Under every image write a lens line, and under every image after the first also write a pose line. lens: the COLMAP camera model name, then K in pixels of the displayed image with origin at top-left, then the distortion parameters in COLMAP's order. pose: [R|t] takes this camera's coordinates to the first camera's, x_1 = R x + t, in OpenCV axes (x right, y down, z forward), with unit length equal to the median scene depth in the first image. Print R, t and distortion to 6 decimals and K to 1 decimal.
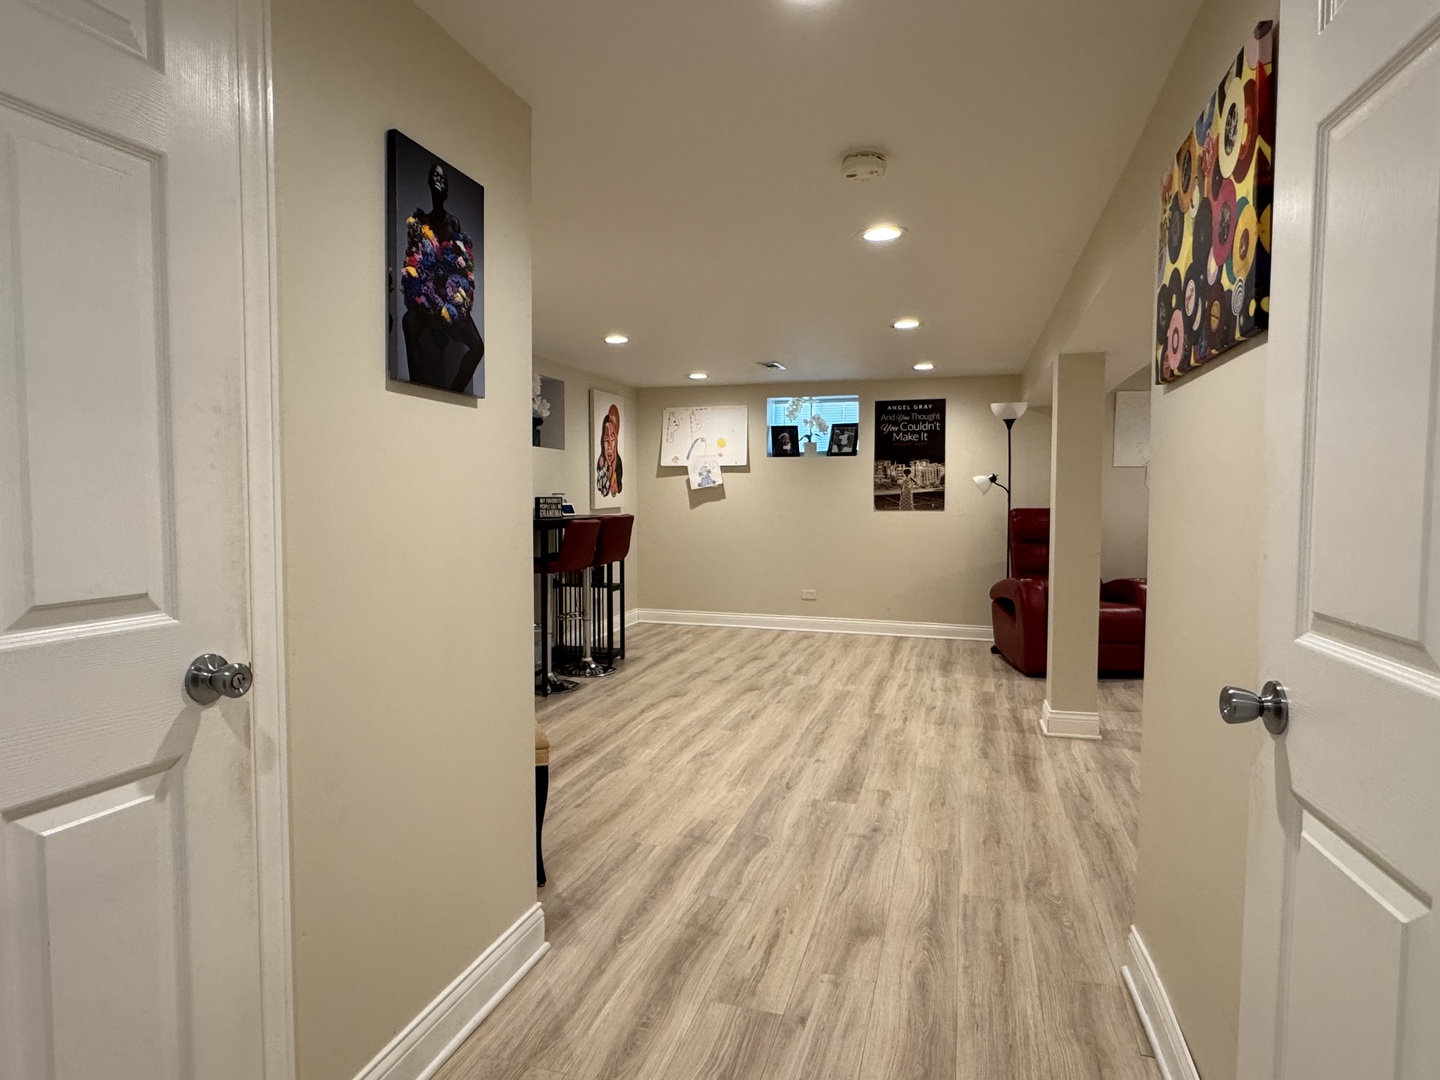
lens RADIAL K [[857.5, 0, 713.7], [0, 857.5, 537.9], [0, 0, 1]] dist [-0.004442, 0.002032]
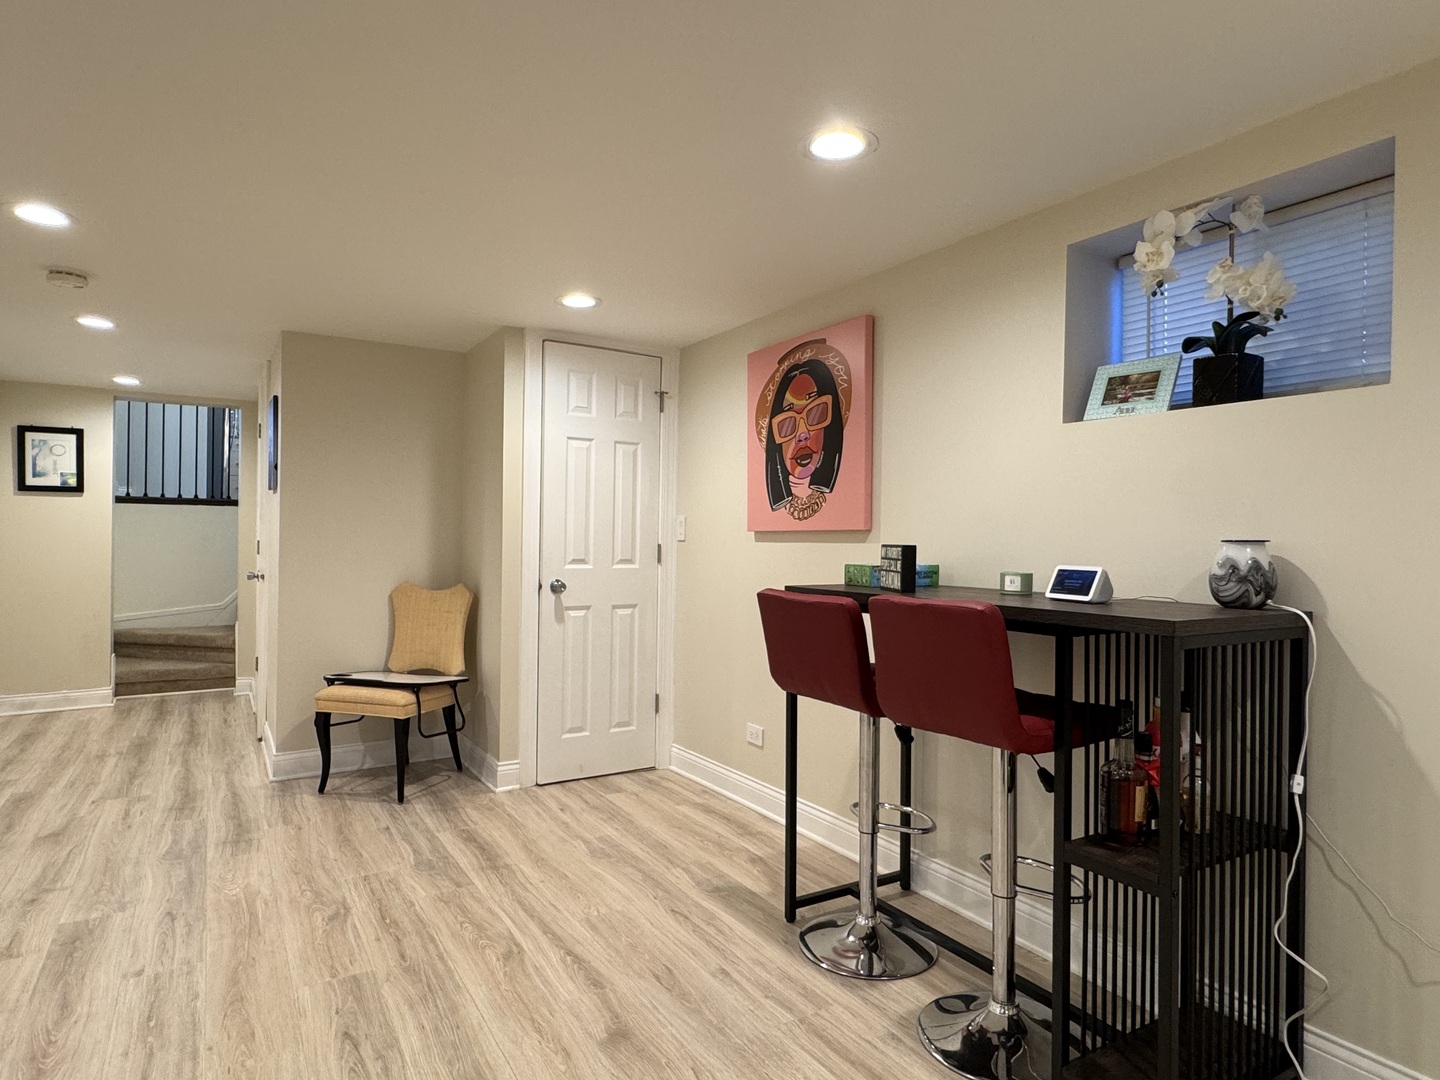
lens RADIAL K [[857.5, 0, 713.7], [0, 857.5, 537.9], [0, 0, 1]] dist [-0.004442, 0.002032]
pose [[-0.685592, -0.013802, -0.727856, 0.159946], [-0.052897, 0.998122, 0.030898, -0.045743], [0.726062, 0.059685, -0.685034, 0.945482]]
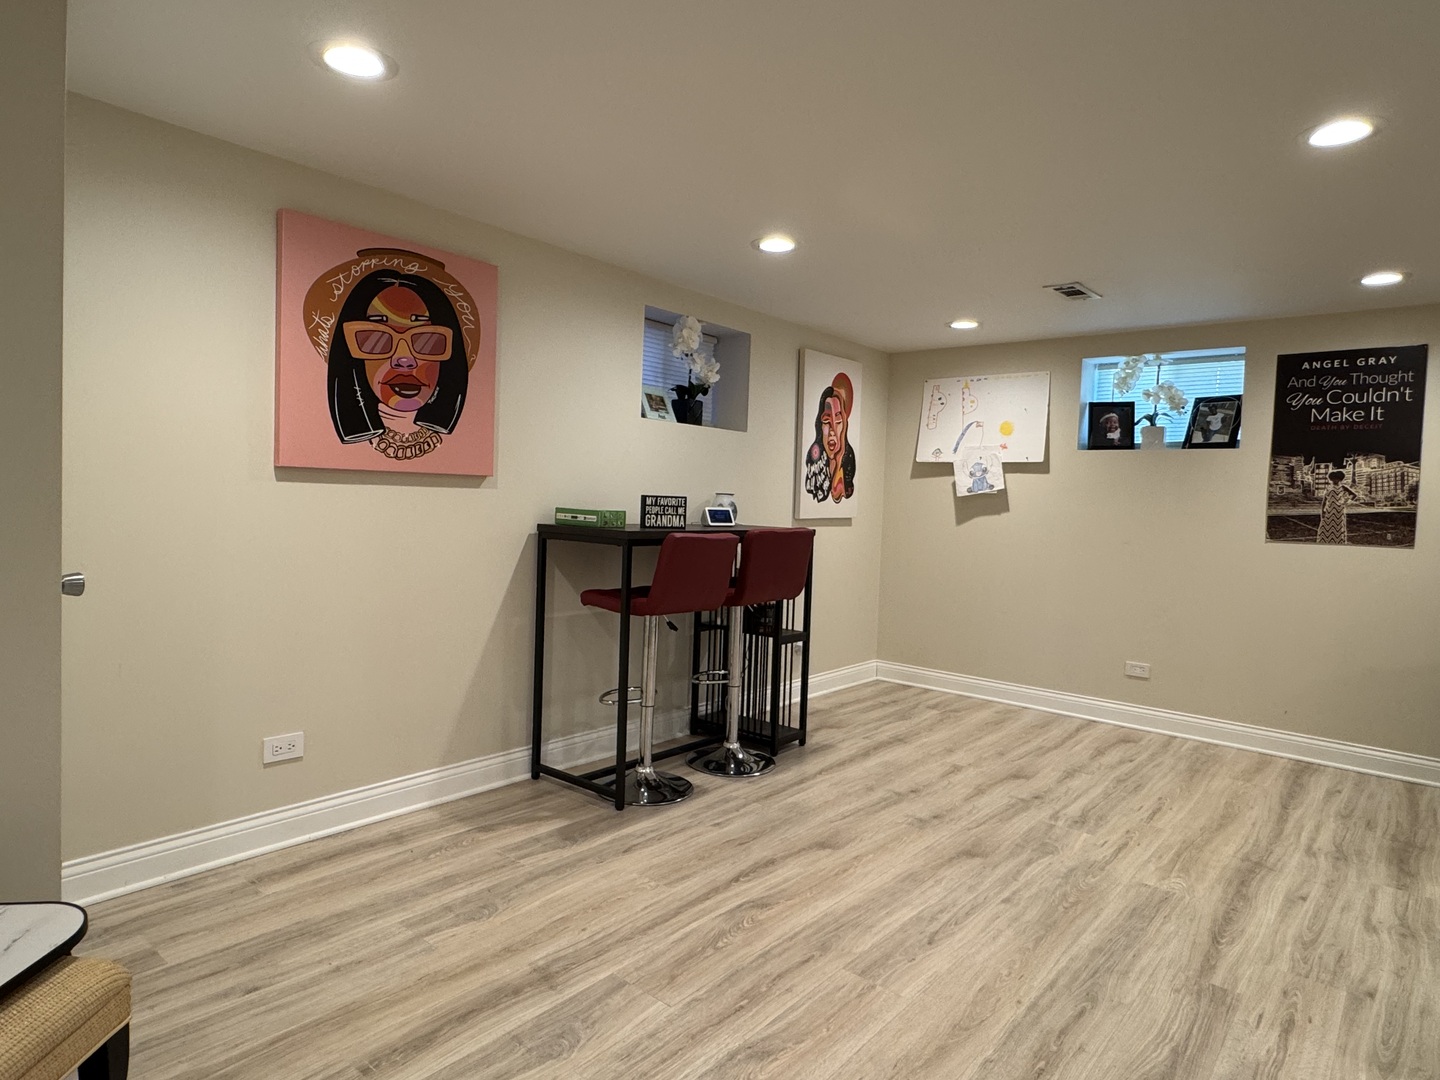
lens RADIAL K [[857.5, 0, 713.7], [0, 857.5, 537.9], [0, 0, 1]] dist [-0.004442, 0.002032]
pose [[0.913994, 0.050190, -0.402610, 0.079904], [-0.055333, 0.998467, -0.001145, -0.012912], [0.401936, 0.023324, 0.915371, 0.320282]]
